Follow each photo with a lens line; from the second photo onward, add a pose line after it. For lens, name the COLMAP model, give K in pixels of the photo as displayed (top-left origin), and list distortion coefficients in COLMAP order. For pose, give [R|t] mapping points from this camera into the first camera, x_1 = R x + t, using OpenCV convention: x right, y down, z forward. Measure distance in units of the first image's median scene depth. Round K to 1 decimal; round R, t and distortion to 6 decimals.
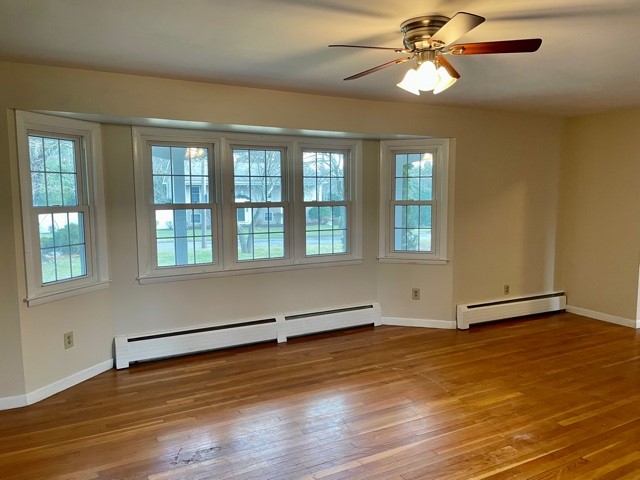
lens RADIAL K [[477.2, 0, 320.0], [0, 477.2, 240.0], [0, 0, 1]] dist [0.059196, -0.089086]
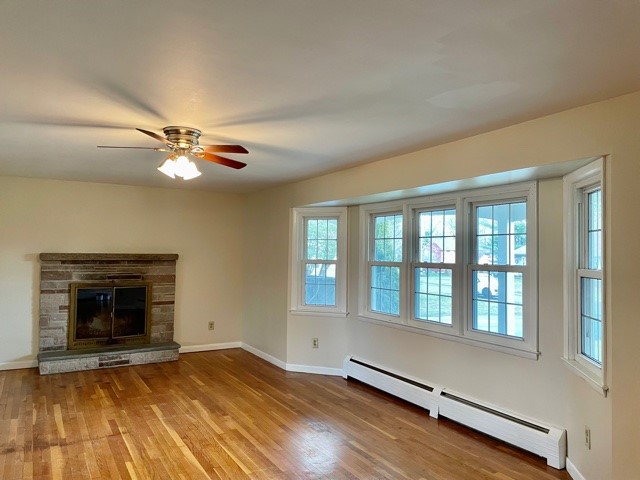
lens RADIAL K [[477.2, 0, 320.0], [0, 477.2, 240.0], [0, 0, 1]] dist [0.059196, -0.089086]
pose [[0.036927, -0.011870, -0.999247, 0.900188], [-0.101929, 0.994670, -0.015582, -0.093290], [0.994106, 0.102428, 0.035520, 0.768462]]
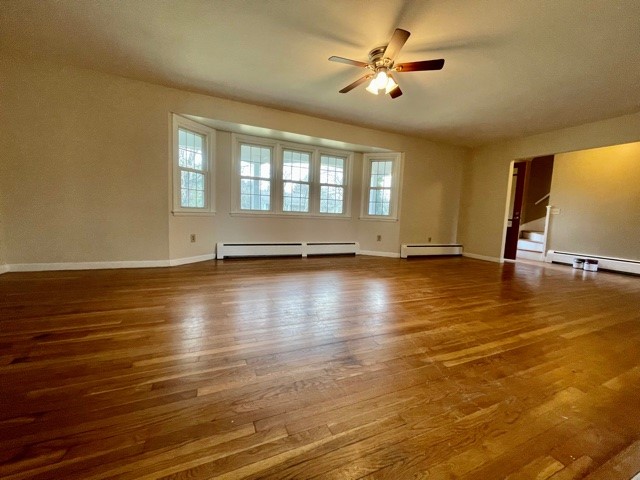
lens RADIAL K [[260.9, 0, 320.0], [0, 260.9, 240.0], [0, 0, 1]] dist [-0.013148, 0.000030]
pose [[0.996841, 0.053462, -0.058736, 0.040156], [-0.053422, 0.998570, 0.002250, 0.154222], [0.058772, 0.000895, 0.998271, -0.011451]]
